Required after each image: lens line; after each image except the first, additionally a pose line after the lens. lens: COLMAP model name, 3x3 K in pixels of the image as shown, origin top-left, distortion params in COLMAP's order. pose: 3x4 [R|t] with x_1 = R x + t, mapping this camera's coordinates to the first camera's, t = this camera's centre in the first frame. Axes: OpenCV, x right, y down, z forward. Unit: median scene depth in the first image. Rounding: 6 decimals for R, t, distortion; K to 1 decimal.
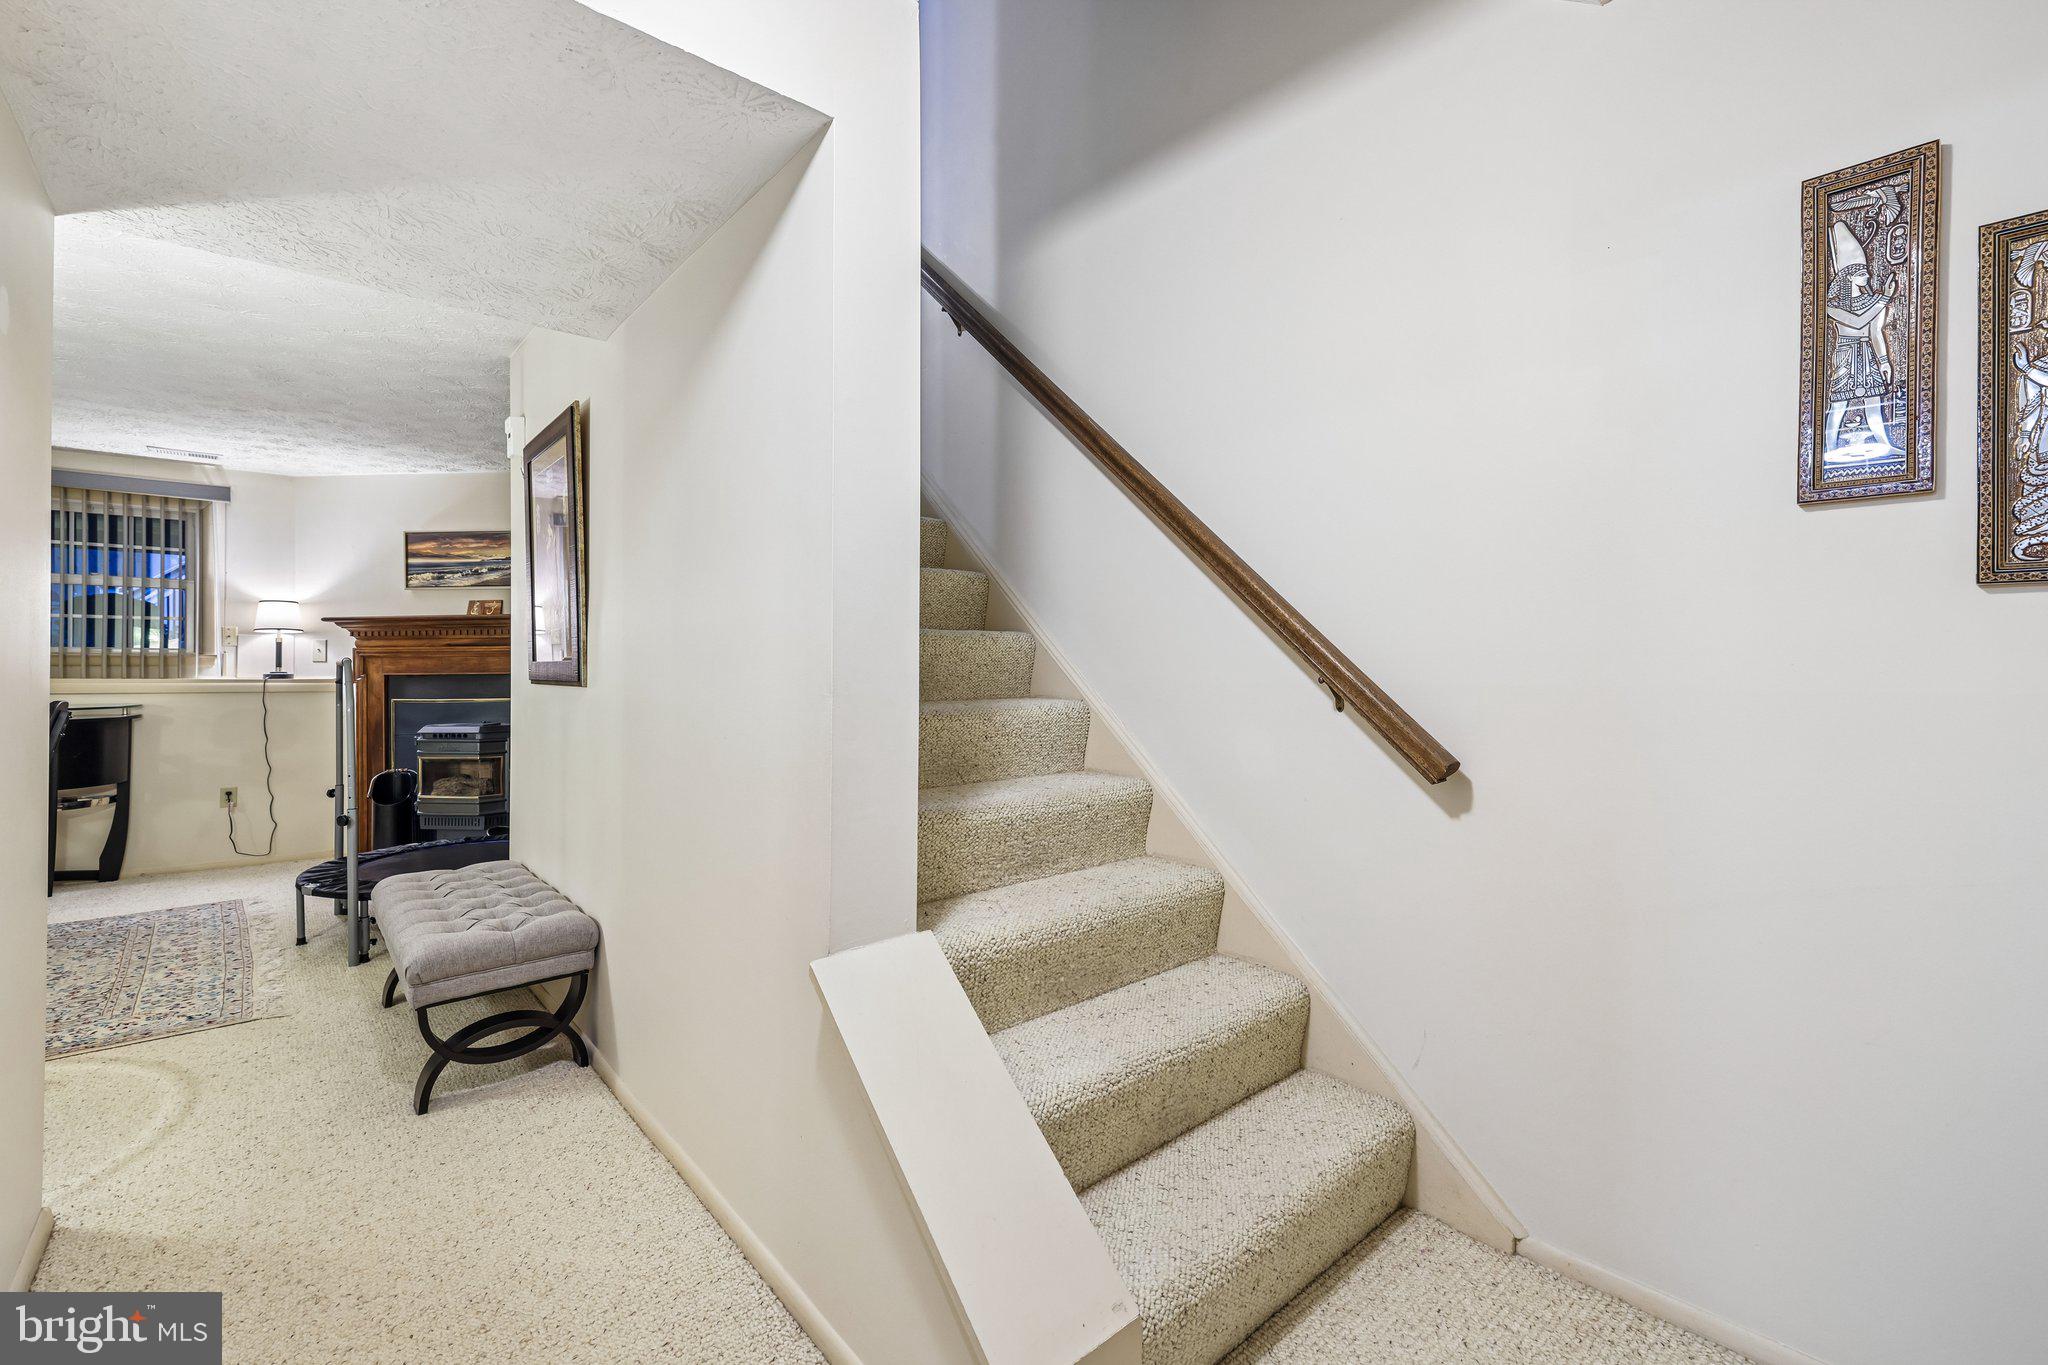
lens RADIAL K [[865.6, 0, 1022.0], [0, 865.6, 675.3], [0, 0, 1]] dist [-0.003357, -0.000246]
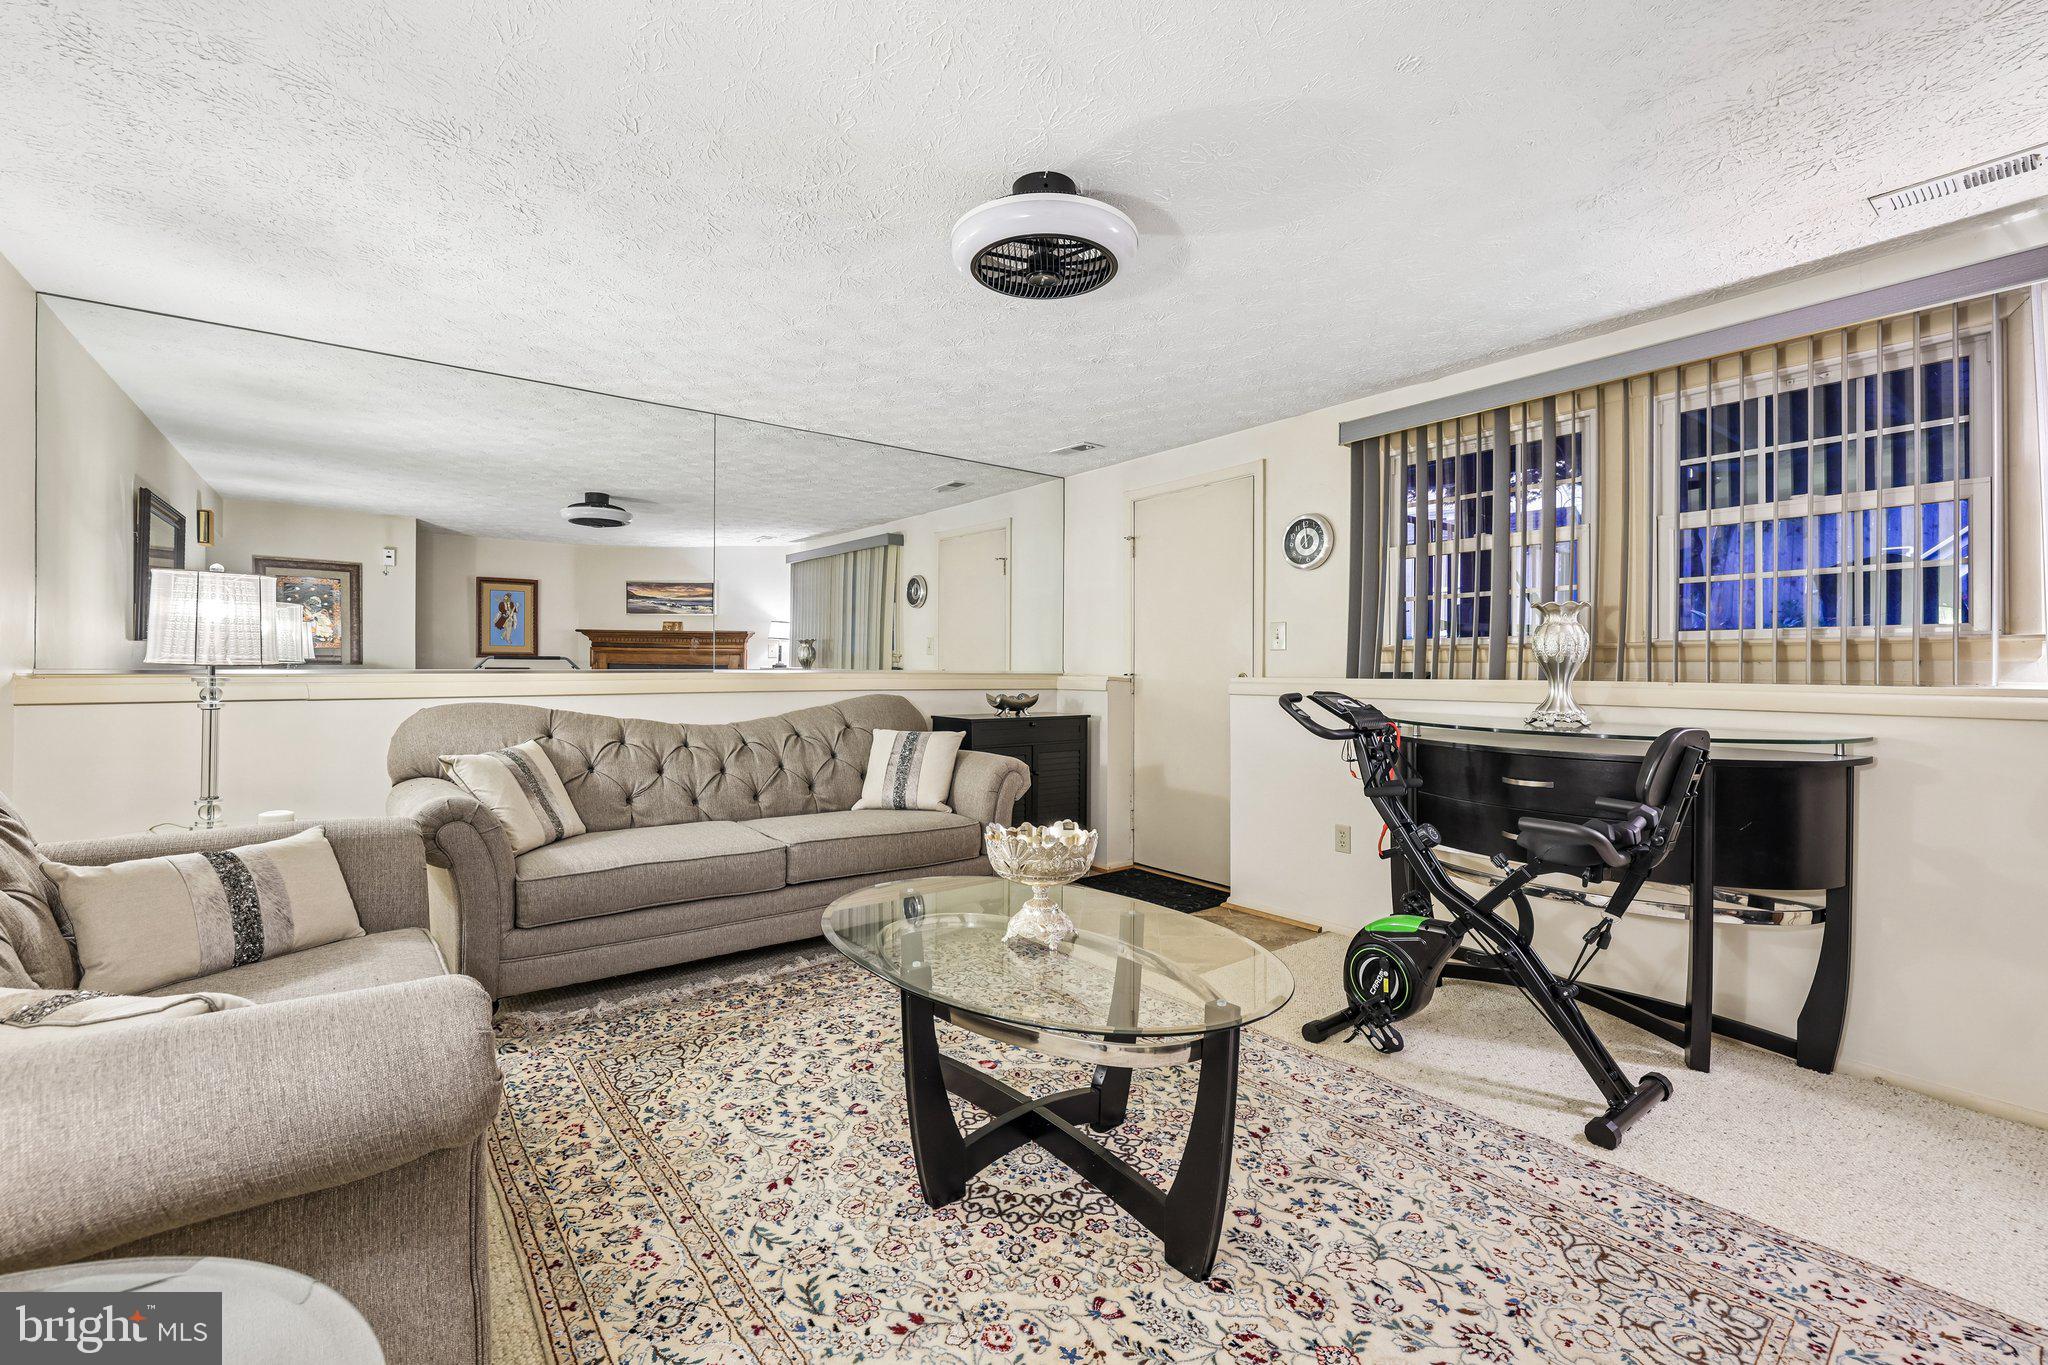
lens RADIAL K [[865.6, 0, 1021.8], [0, 865.6, 678.1], [0, 0, 1]] dist [-0.003357, -0.000246]
pose [[-0.049427, -0.004564, -0.998767, -0.487228], [-0.005867, 0.999974, -0.004279, 0.004556], [0.998761, 0.005648, -0.049452, 0.520870]]
